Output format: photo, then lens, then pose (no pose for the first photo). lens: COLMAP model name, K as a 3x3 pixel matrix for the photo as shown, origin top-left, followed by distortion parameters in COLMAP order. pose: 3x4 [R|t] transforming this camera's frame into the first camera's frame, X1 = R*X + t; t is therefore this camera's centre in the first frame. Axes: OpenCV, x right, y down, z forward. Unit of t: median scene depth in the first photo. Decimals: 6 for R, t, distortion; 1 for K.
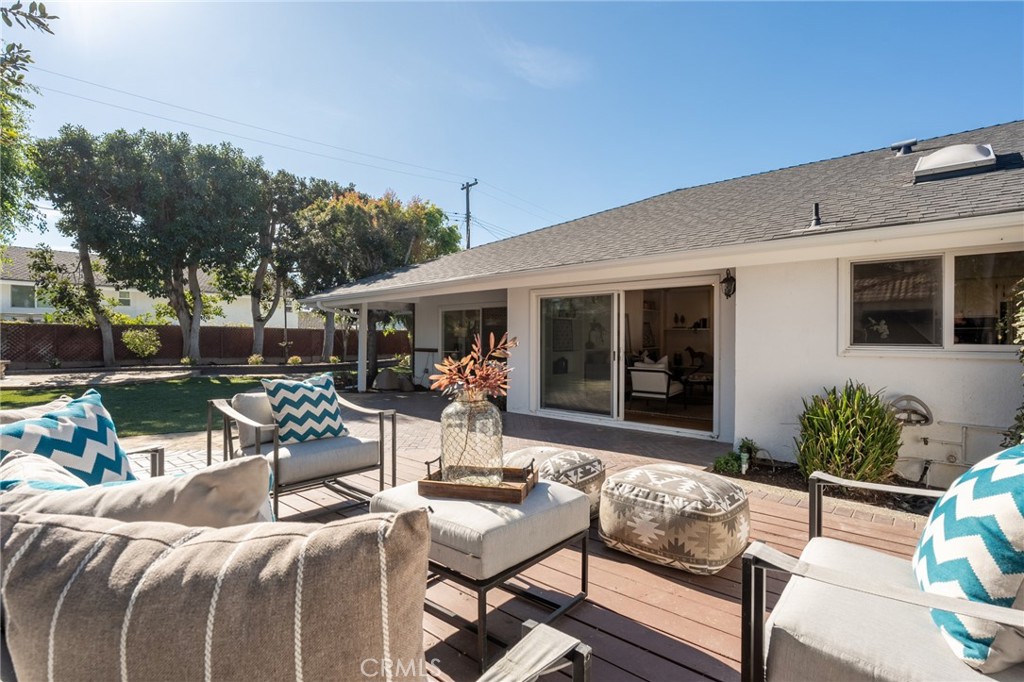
lens RADIAL K [[492.2, 0, 512.0], [0, 492.2, 341.0], [0, 0, 1]] dist [-0.000453, -0.000074]
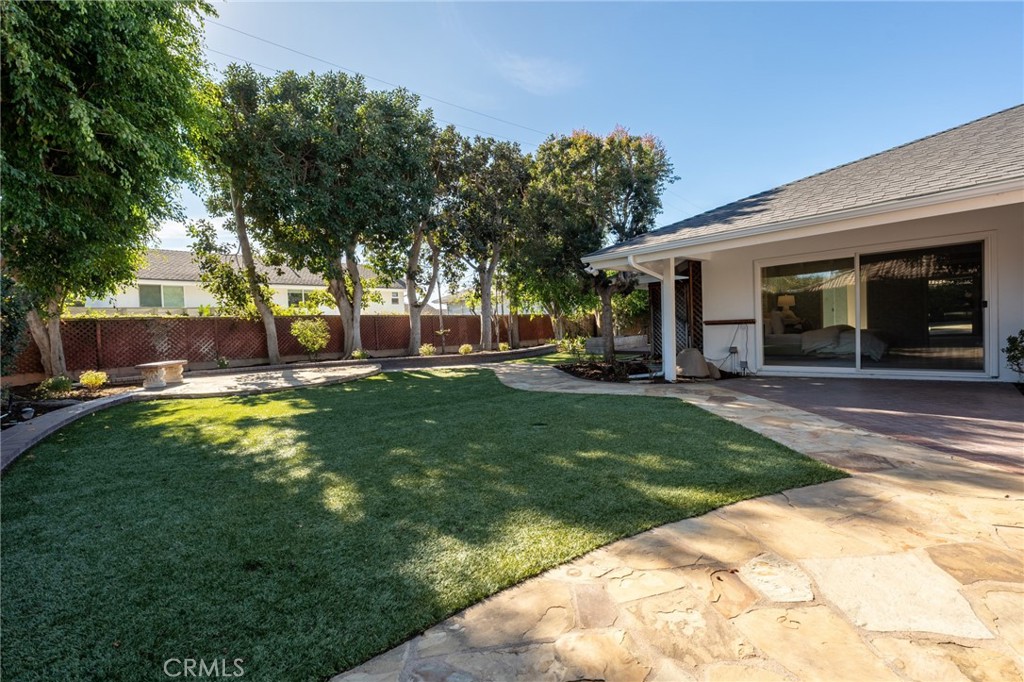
lens RADIAL K [[446.7, 0, 512.0], [0, 446.7, 341.0], [0, 0, 1]] dist [-0.001368, -0.000131]
pose [[0.997499, -0.043383, -0.055807, -0.352228], [0.044614, 0.998783, 0.021010, 0.013265], [0.054828, -0.023448, 0.998220, 0.236339]]
